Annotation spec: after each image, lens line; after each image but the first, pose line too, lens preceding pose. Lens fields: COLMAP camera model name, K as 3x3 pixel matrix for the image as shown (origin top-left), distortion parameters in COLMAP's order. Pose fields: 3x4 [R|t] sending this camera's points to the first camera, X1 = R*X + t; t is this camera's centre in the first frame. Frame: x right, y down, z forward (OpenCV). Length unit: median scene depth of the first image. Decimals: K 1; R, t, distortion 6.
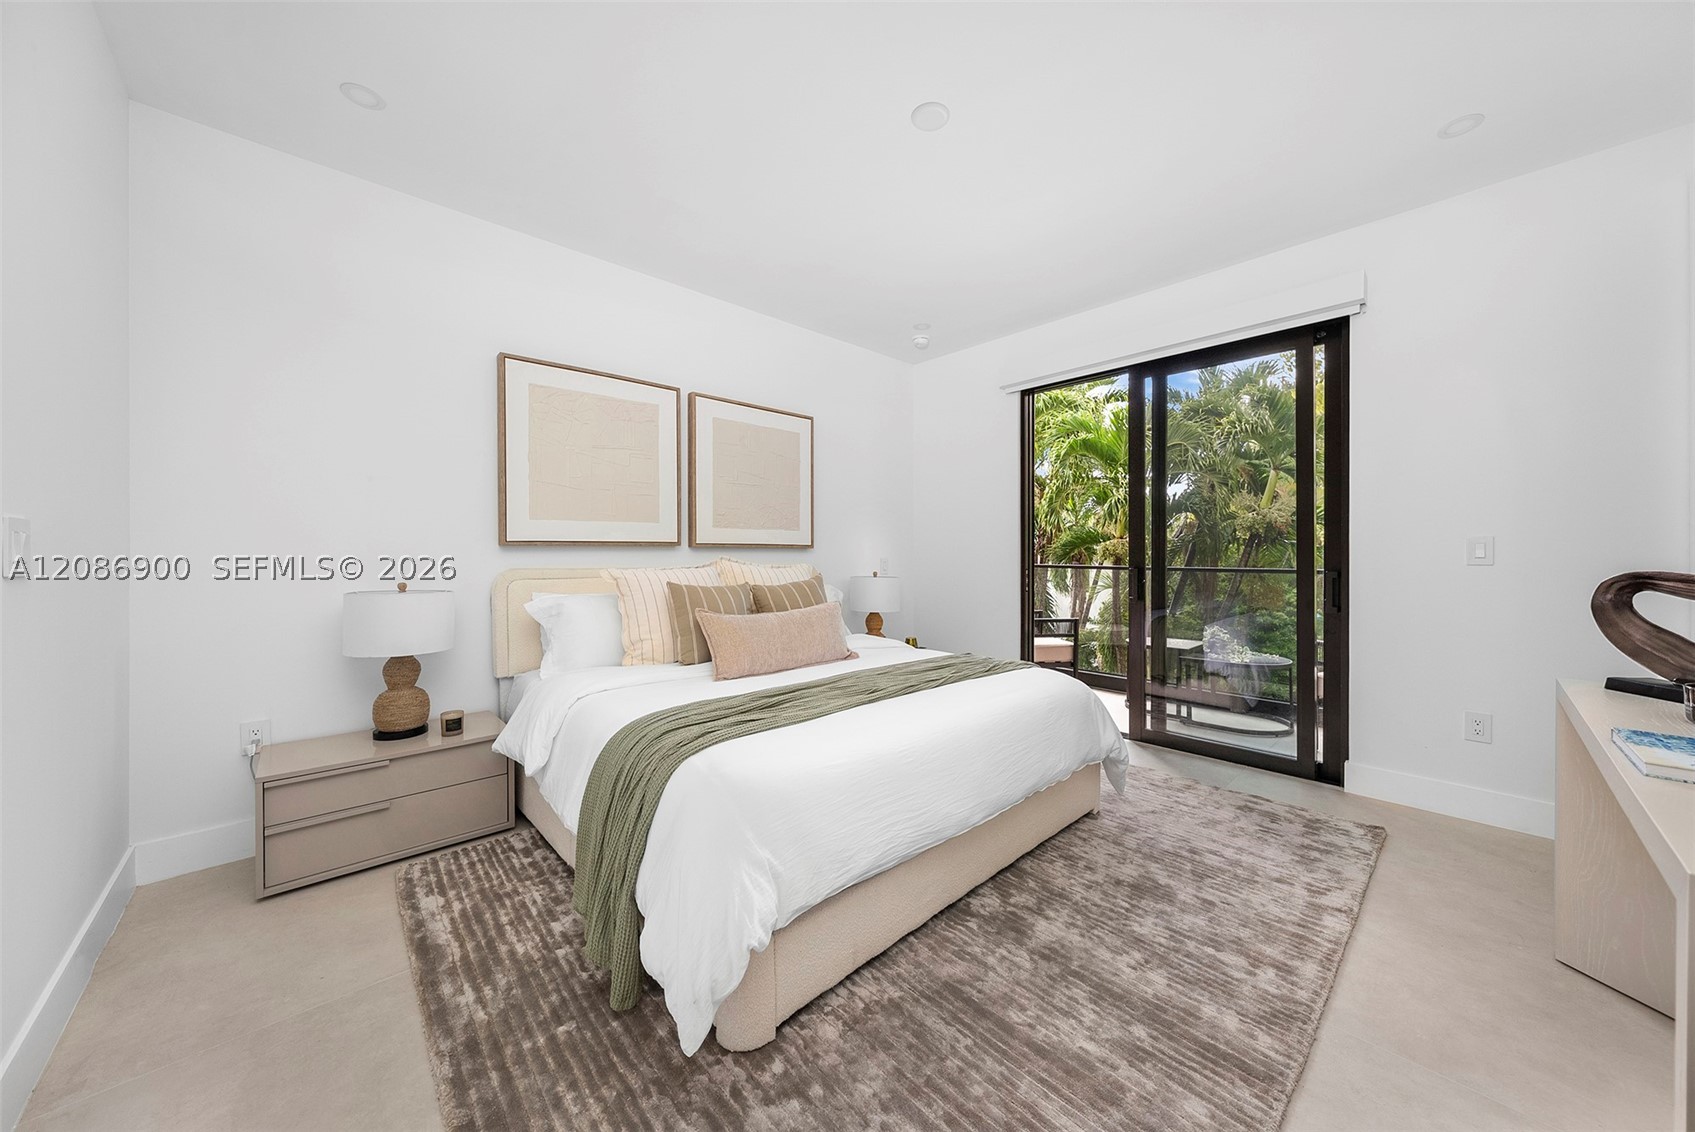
lens RADIAL K [[596.6, 0, 846.7], [0, 596.6, 545.5], [0, 0, 1]] dist [-0.000038, -0.000030]
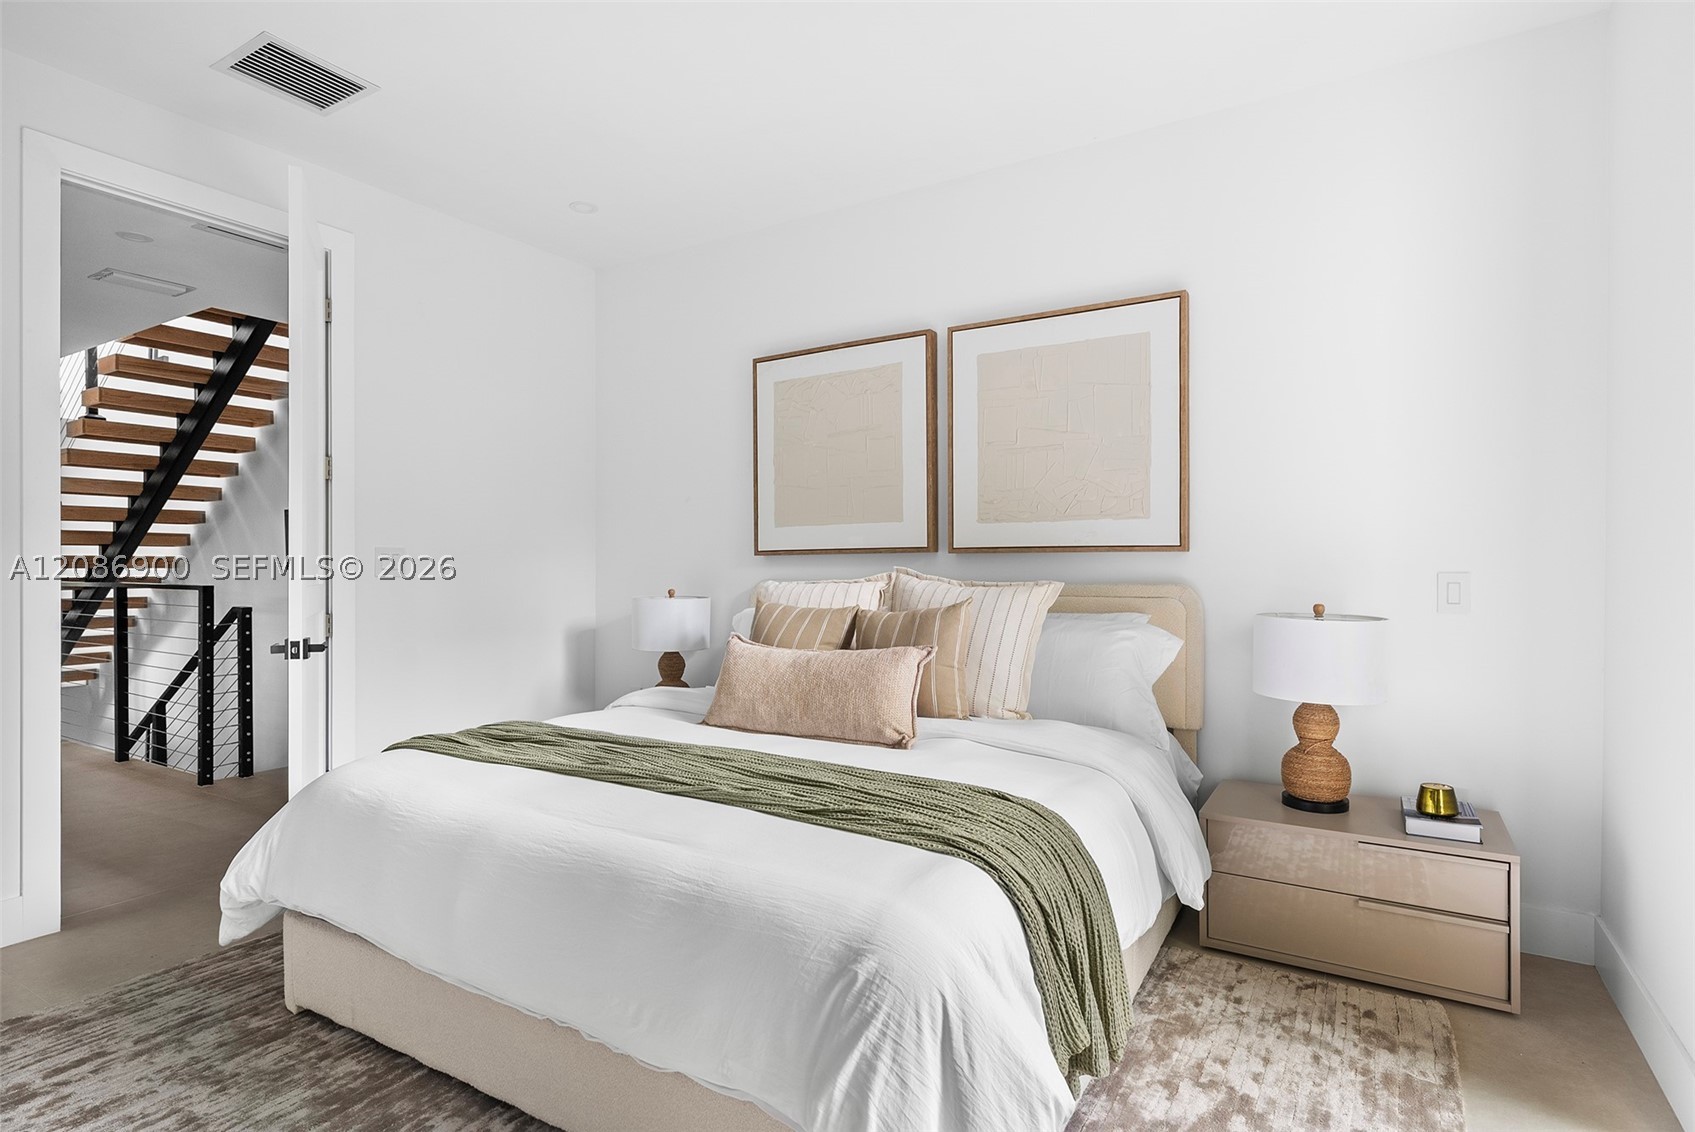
lens RADIAL K [[843.8, 0, 847.5], [0, 843.8, 566.0], [0, 0, 1]] dist [0.000271, 0.000055]
pose [[0.278946, -0.003546, -0.960300, 0.671332], [0.011566, 0.999933, -0.000333, 0.016955], [0.960237, -0.011014, 0.278968, 0.648250]]
